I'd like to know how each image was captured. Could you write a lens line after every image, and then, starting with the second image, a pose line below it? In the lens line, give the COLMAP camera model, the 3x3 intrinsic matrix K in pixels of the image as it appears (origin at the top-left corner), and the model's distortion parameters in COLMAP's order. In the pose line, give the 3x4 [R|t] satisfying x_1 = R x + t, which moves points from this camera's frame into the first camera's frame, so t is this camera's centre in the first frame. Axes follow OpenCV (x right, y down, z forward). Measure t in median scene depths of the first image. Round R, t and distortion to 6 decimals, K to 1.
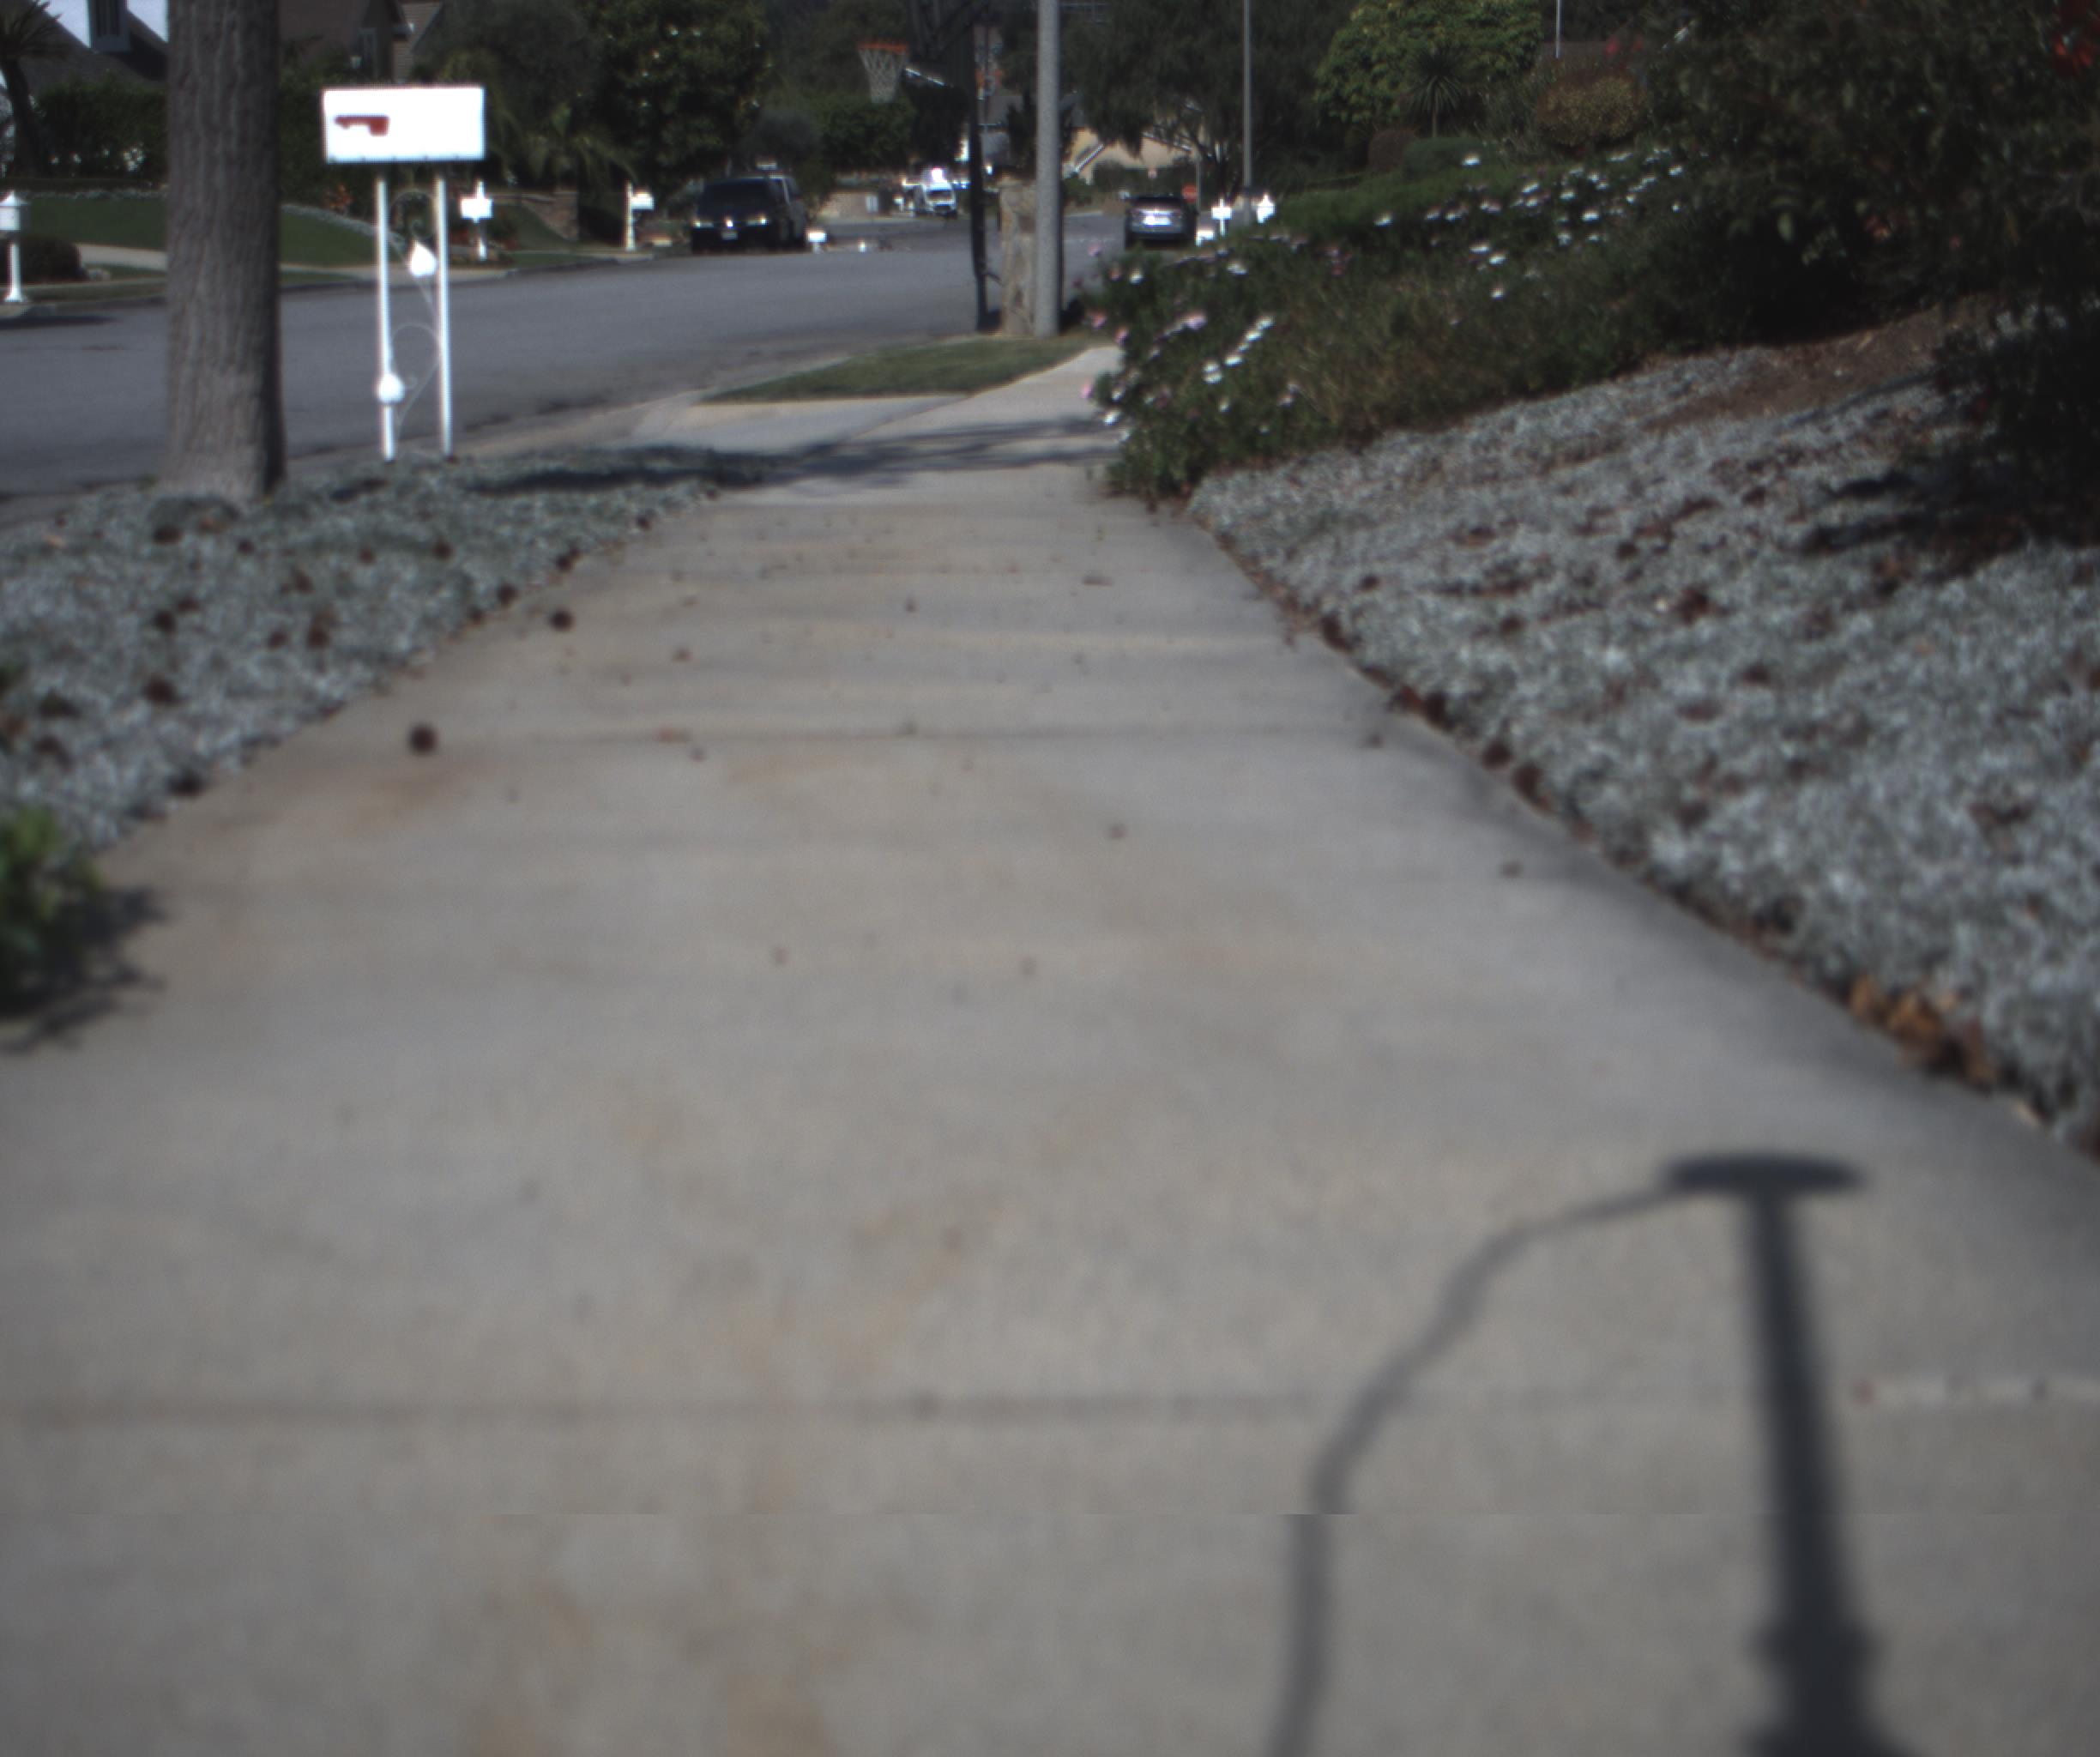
lens RADIAL K [[3990.3, 0, 1050.0], [0, 3990.3, 878.5], [0, 0, 1]] dist [-0.183087, 0.934416]
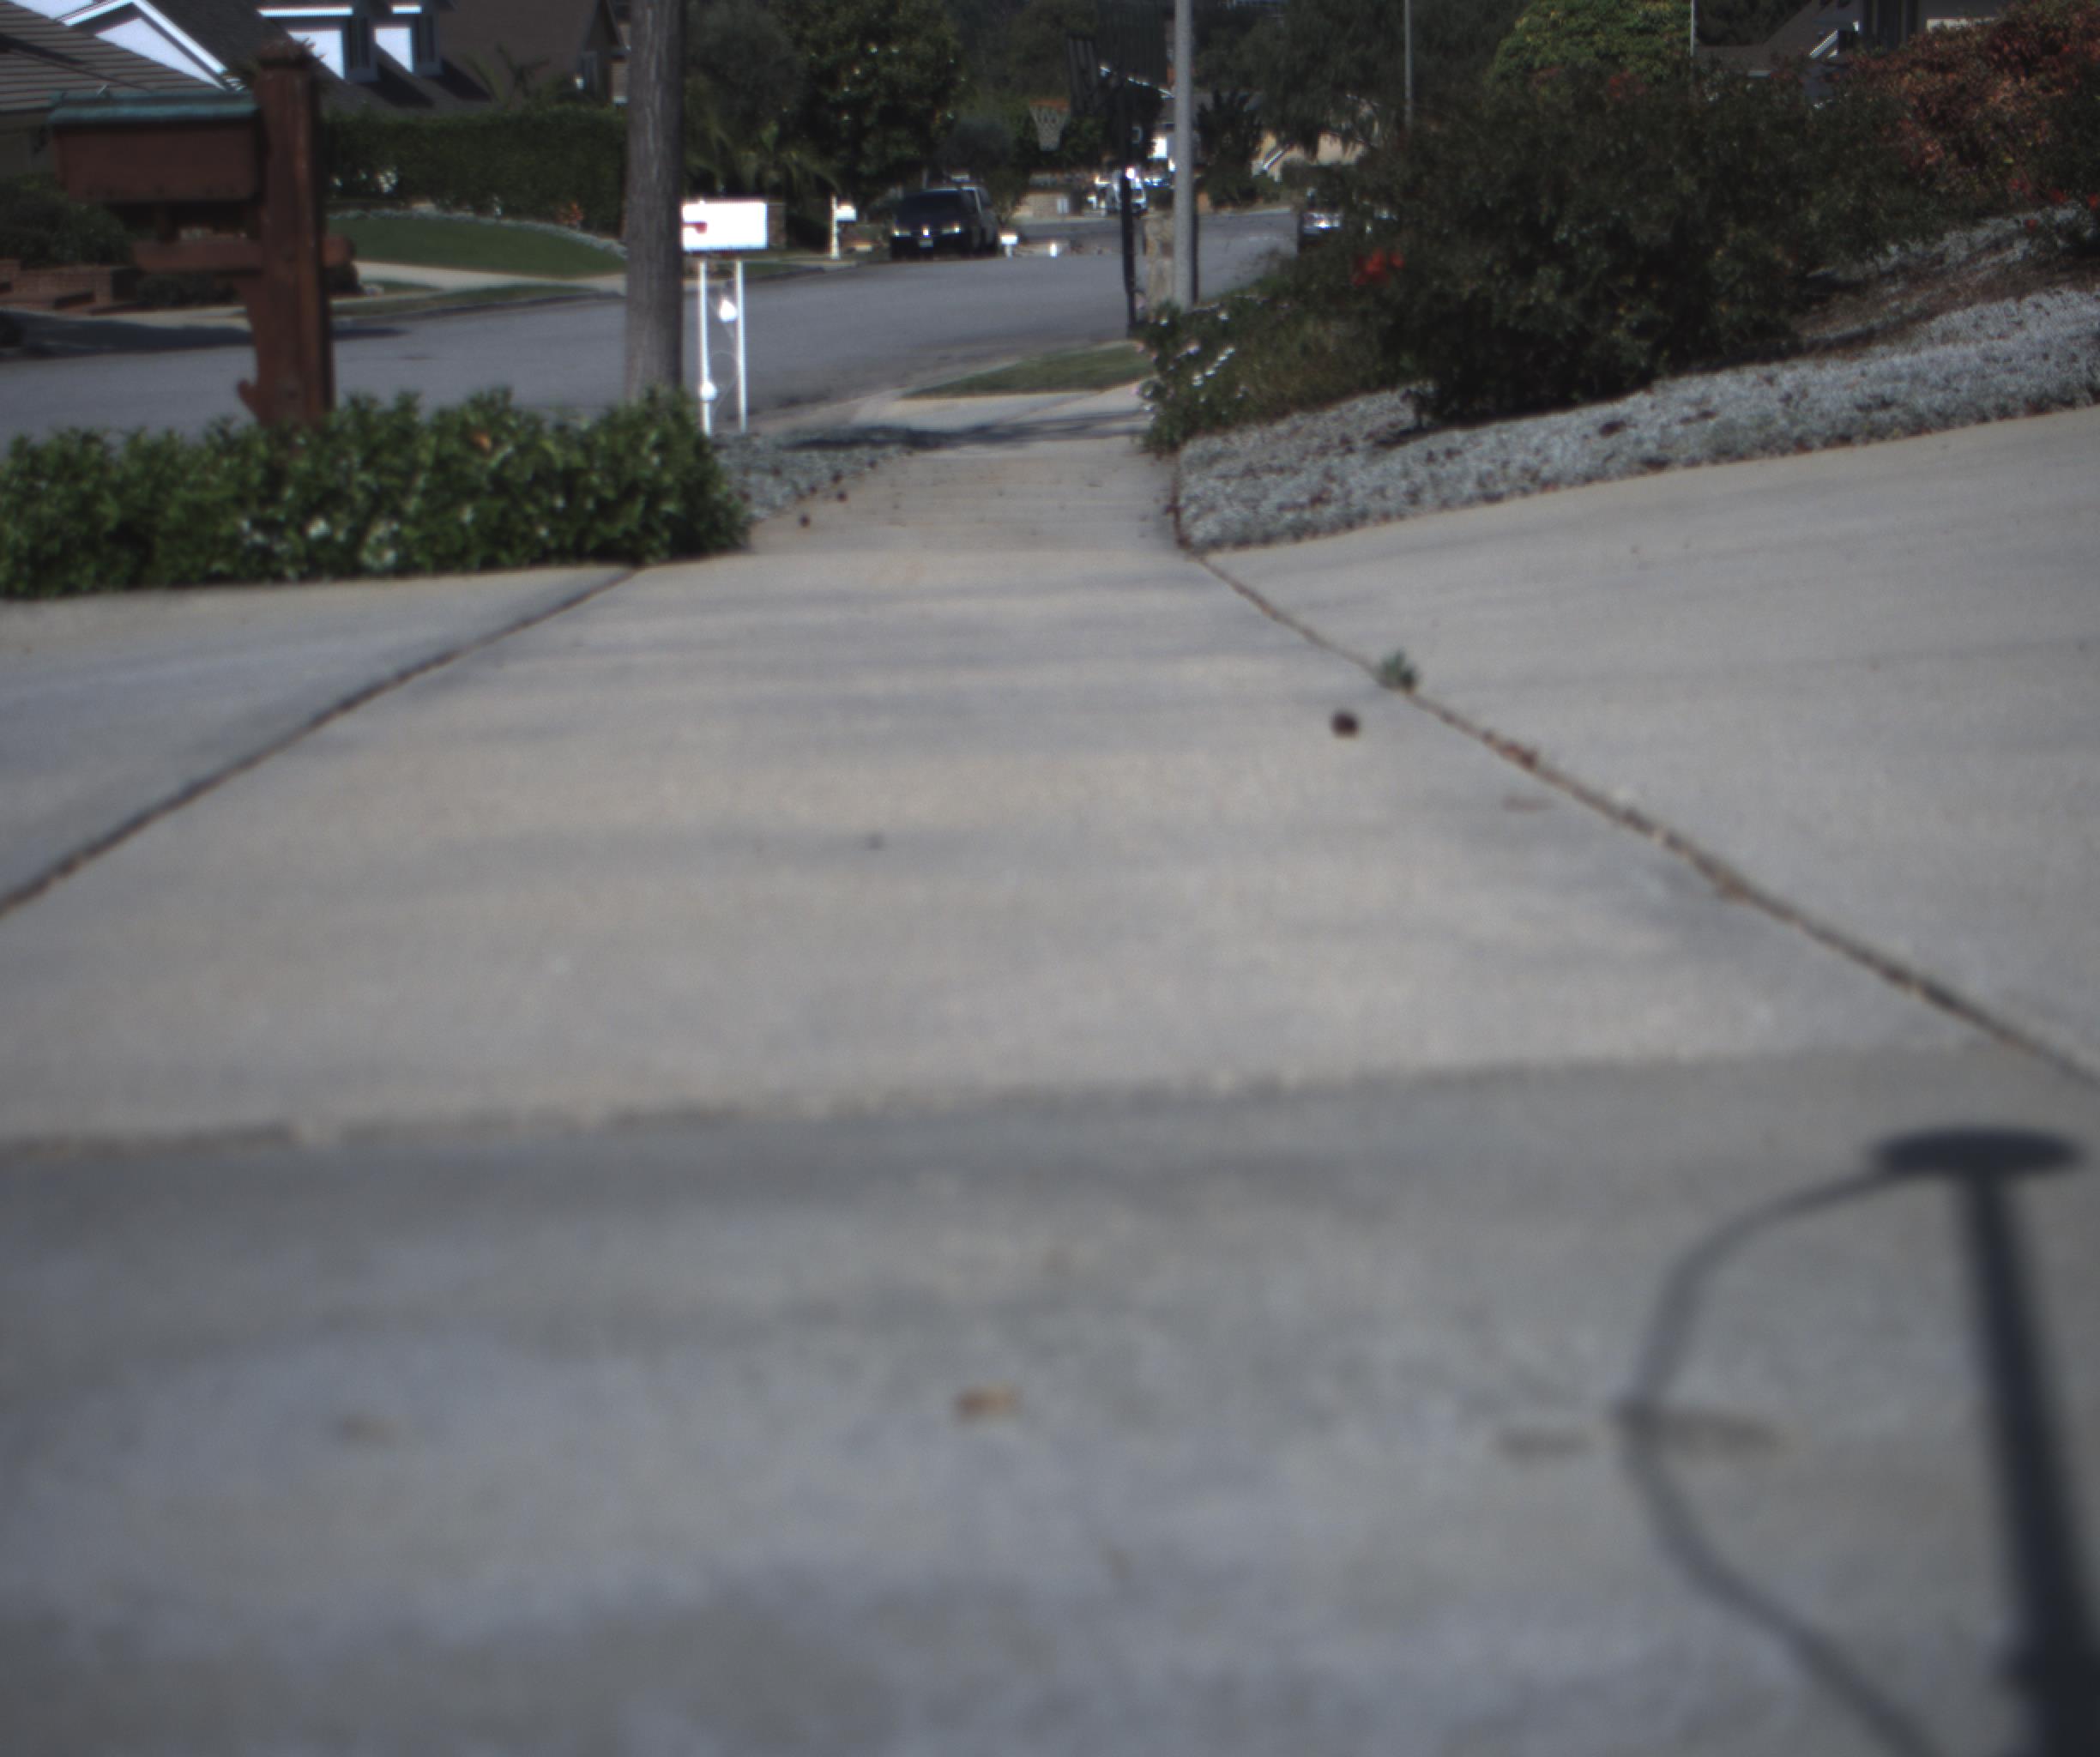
lens RADIAL K [[3990.3, 0, 1050.0], [0, 3990.3, 878.5], [0, 0, 1]] dist [-0.183087, 0.934416]
pose [[0.998740, -0.002202, -0.050126, 0.006462], [0.002291, 0.999996, 0.001716, 0.008907], [0.050122, -0.001829, 0.998741, -0.075135]]
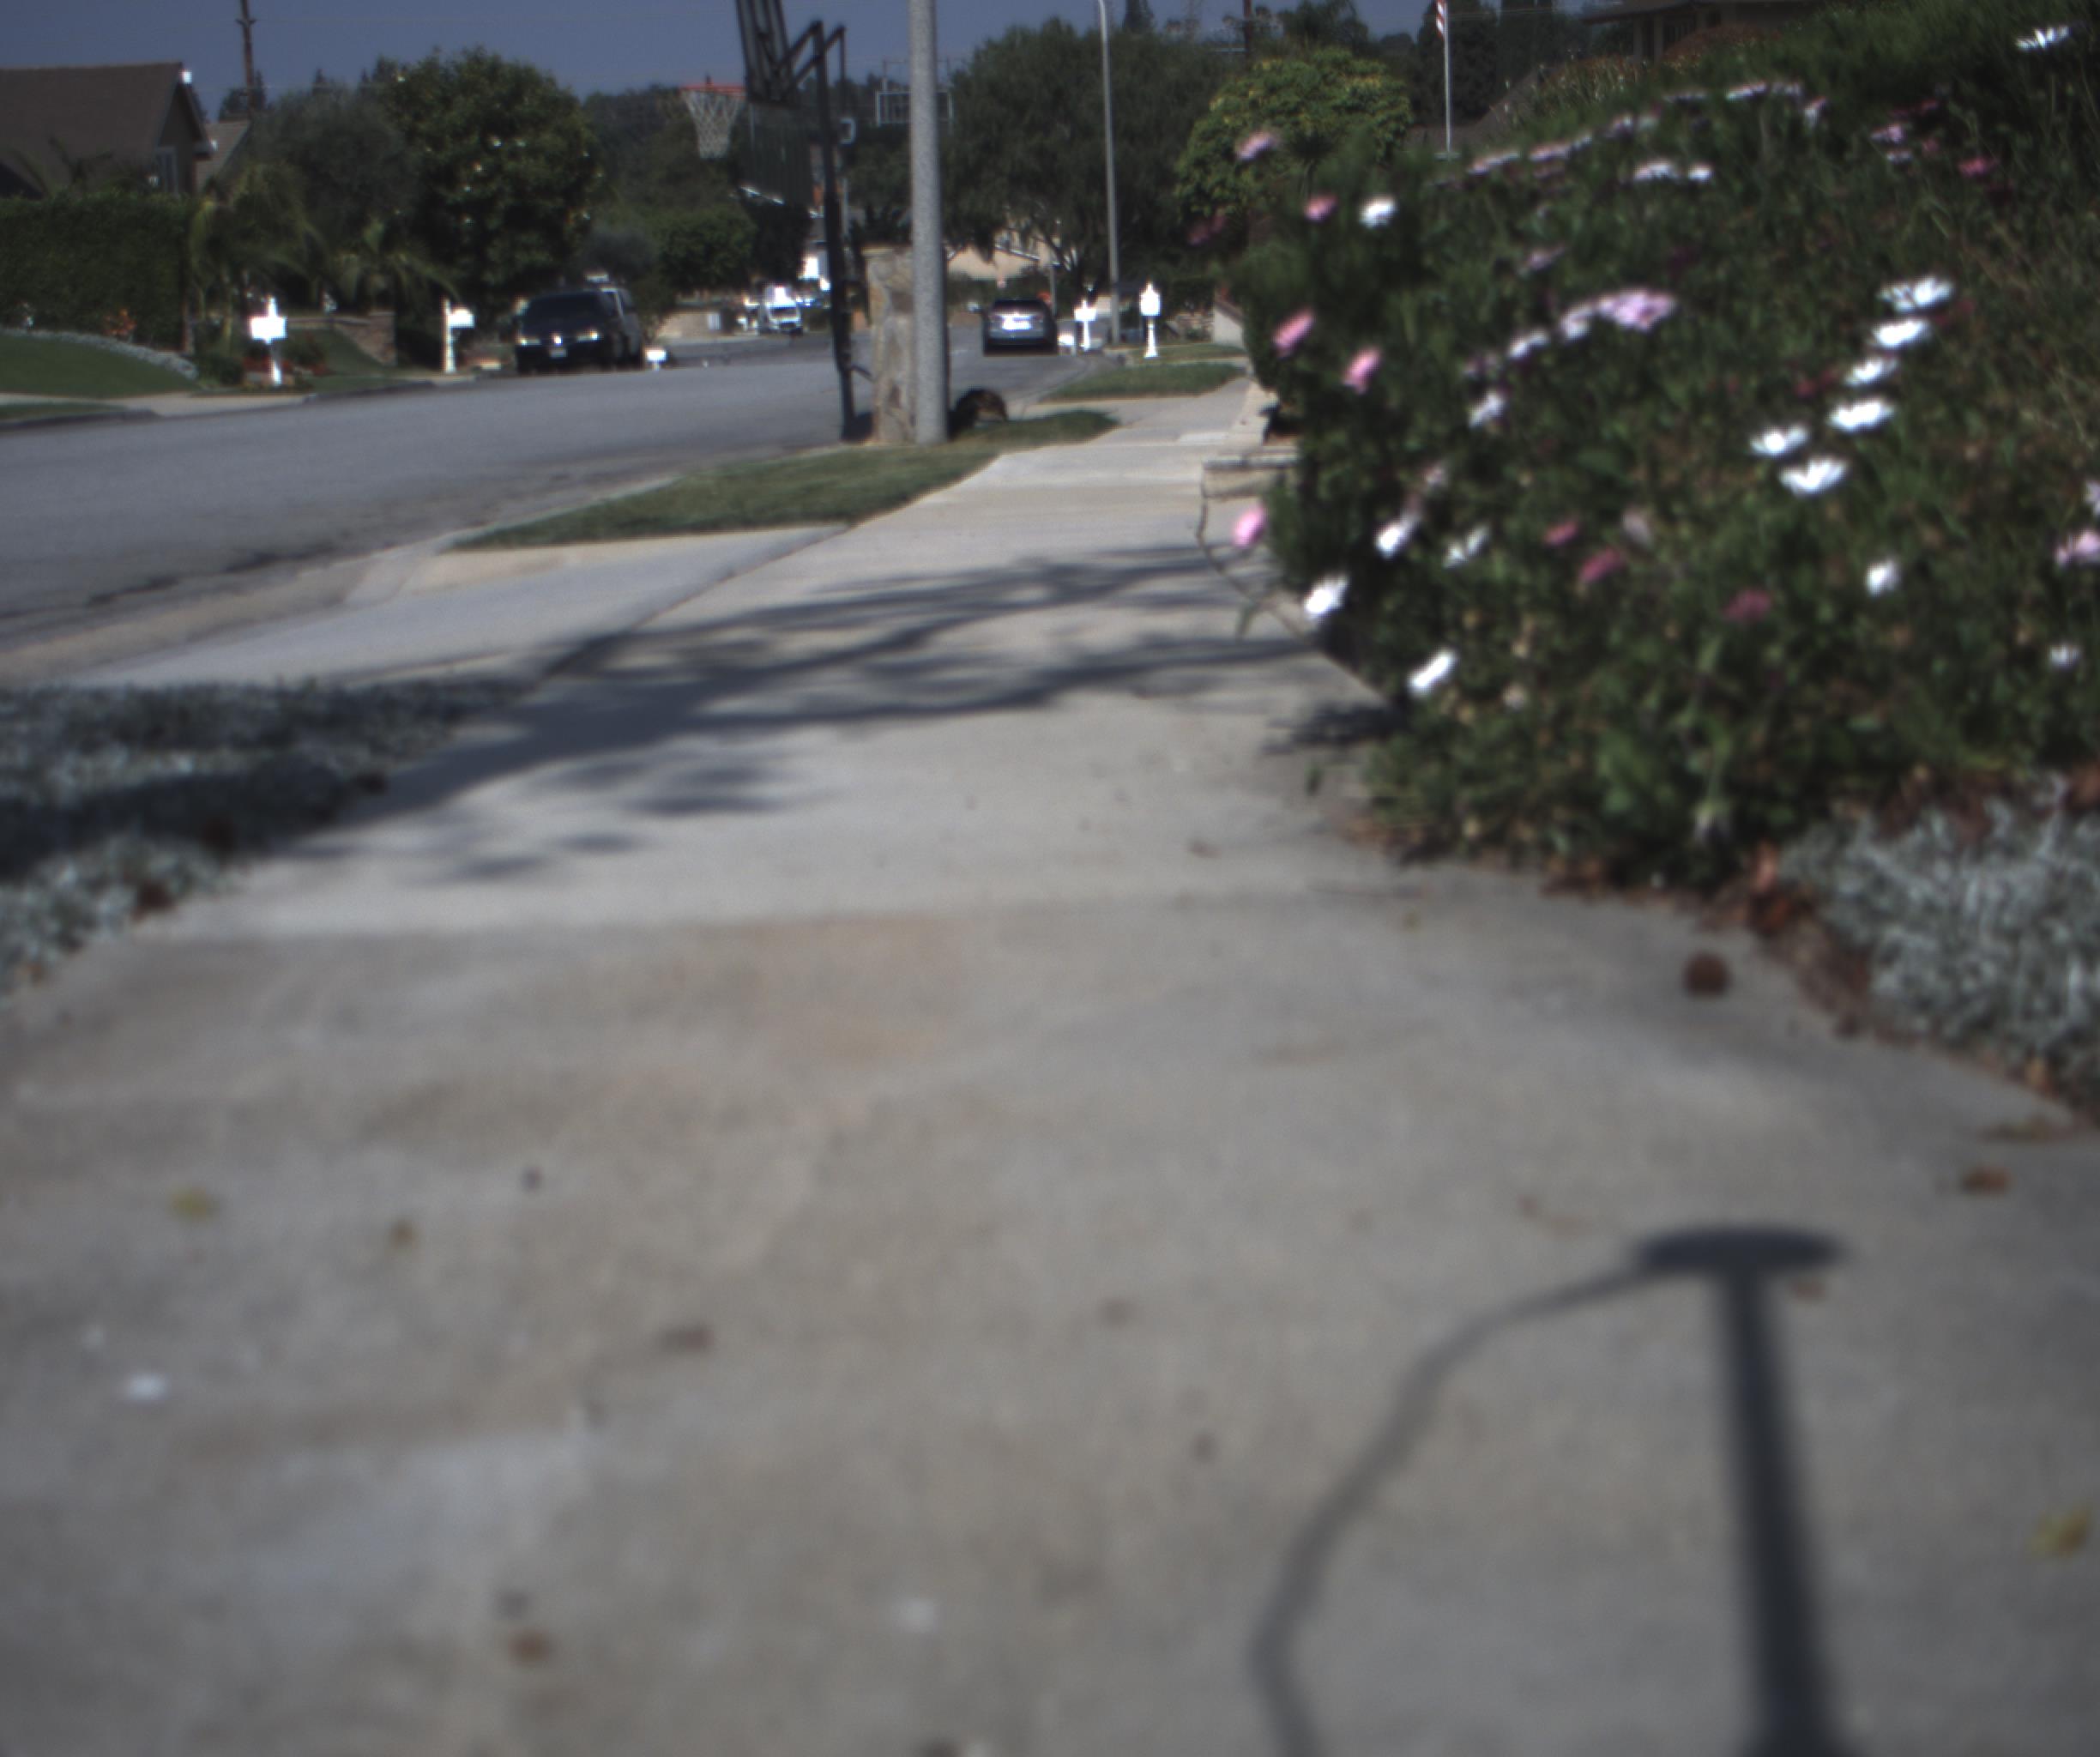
lens RADIAL K [[3990.3, 0, 1050.0], [0, 3990.3, 878.5], [0, 0, 1]] dist [-0.183087, 0.934416]
pose [[0.998745, -0.036554, 0.034244, -0.002609], [0.037525, 0.998899, -0.028139, -0.009247], [-0.033178, 0.029389, 0.999017, 0.072934]]
